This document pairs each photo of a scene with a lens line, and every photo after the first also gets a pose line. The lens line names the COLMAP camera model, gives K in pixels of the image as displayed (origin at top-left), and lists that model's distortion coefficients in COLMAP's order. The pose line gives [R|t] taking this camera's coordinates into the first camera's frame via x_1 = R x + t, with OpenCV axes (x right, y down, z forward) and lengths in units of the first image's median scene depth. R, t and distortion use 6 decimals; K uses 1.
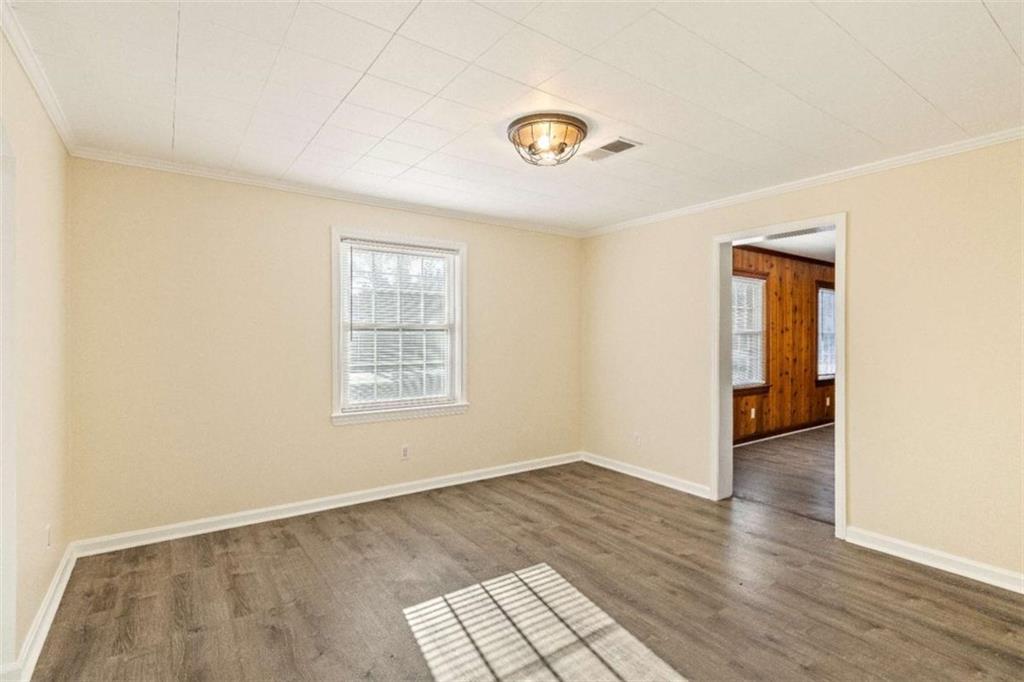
lens RADIAL K [[490.9, 0, 512.3], [0, 490.9, 337.0], [0, 0, 1]] dist [0.000939, 0.001692]
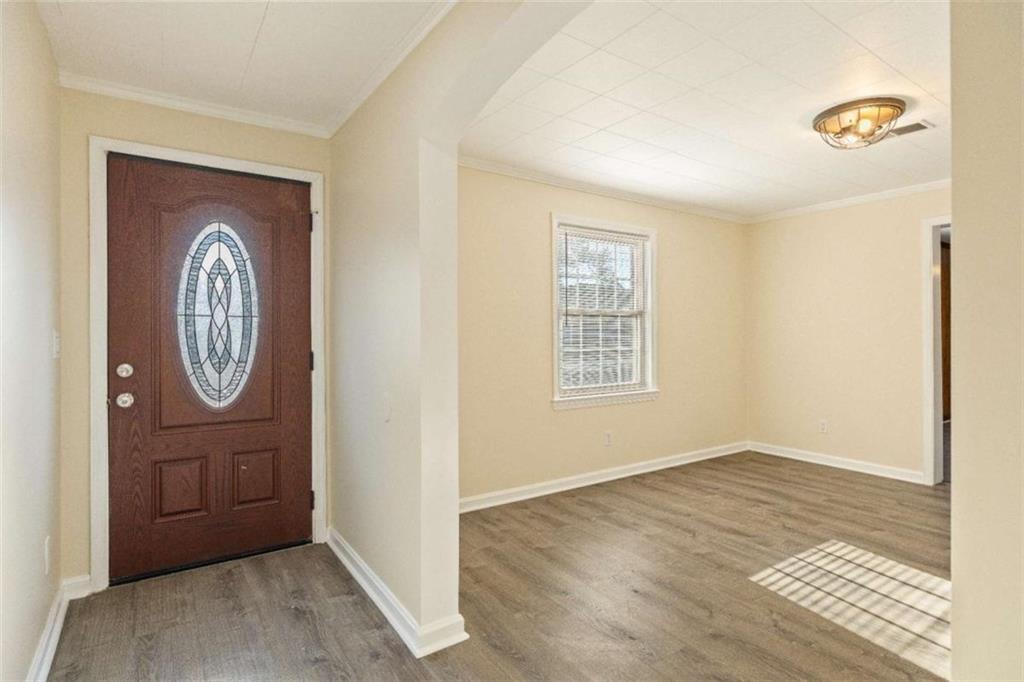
lens RADIAL K [[510.6, 0, 511.9], [0, 510.6, 339.2], [0, 0, 1]] dist [-0.003128, 0.000756]
pose [[0.999697, -0.006369, -0.023760, -0.448861], [0.006582, 0.999939, 0.008887, 0.026034], [0.023702, -0.009040, 0.999678, -0.051335]]
